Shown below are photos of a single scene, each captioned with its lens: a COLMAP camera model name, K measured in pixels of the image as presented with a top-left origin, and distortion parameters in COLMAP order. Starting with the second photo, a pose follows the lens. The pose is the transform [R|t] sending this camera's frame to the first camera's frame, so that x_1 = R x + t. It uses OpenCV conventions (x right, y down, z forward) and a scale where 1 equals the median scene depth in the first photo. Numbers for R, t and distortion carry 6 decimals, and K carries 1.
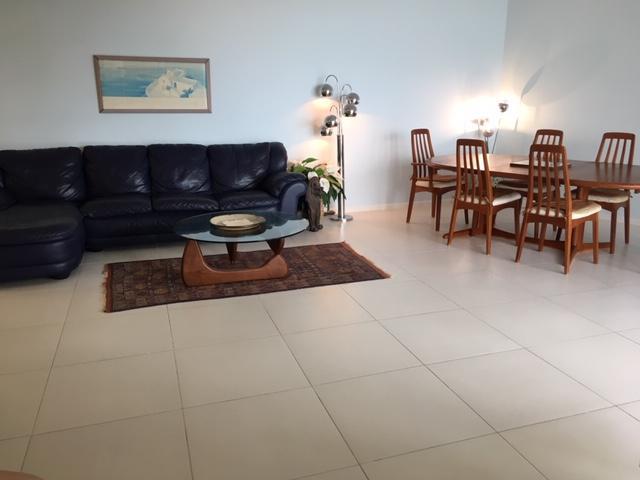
lens RADIAL K [[546.7, 0, 317.4], [0, 546.7, 239.5], [0, 0, 1]] dist [0.079273, -0.103336]
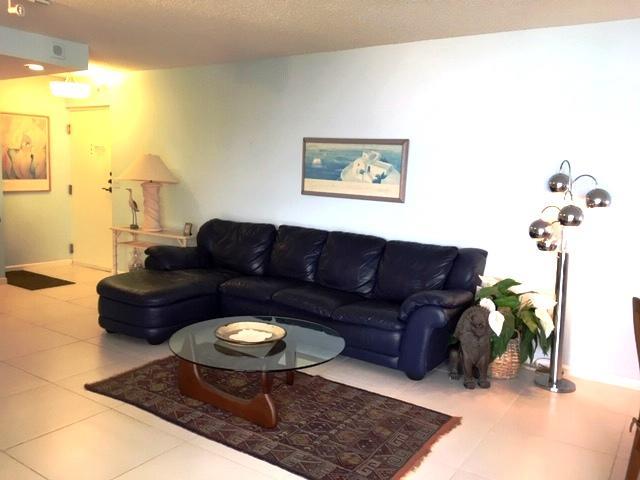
lens RADIAL K [[546.7, 0, 317.4], [0, 546.7, 239.5], [0, 0, 1]] dist [0.079273, -0.103336]
pose [[0.610483, 0.129106, -0.781436, 0.418115], [-0.247743, 0.968244, -0.033575, -0.132126], [0.752286, 0.214092, 0.623082, 0.455613]]
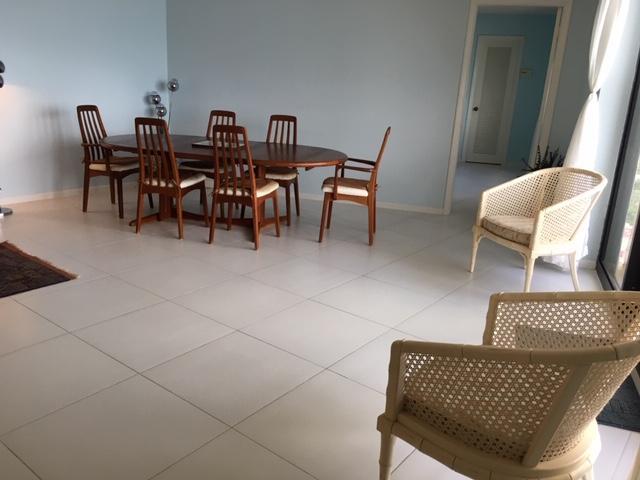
lens RADIAL K [[546.7, 0, 317.4], [0, 546.7, 239.5], [0, 0, 1]] dist [0.079273, -0.103336]
pose [[0.830892, -0.106934, 0.546062, -0.016773], [0.088143, 0.994264, 0.060586, -0.008142], [-0.549408, -0.002209, 0.835551, 0.055796]]
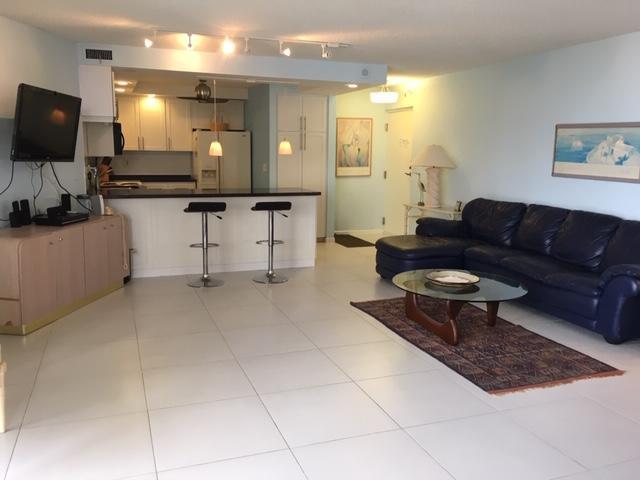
lens RADIAL K [[546.7, 0, 317.4], [0, 546.7, 239.5], [0, 0, 1]] dist [0.079273, -0.103336]
pose [[0.039444, 0.169251, -0.984783, 0.713091], [-0.274997, 0.949331, 0.152143, -0.158124], [0.960636, 0.264812, 0.083989, 0.529599]]
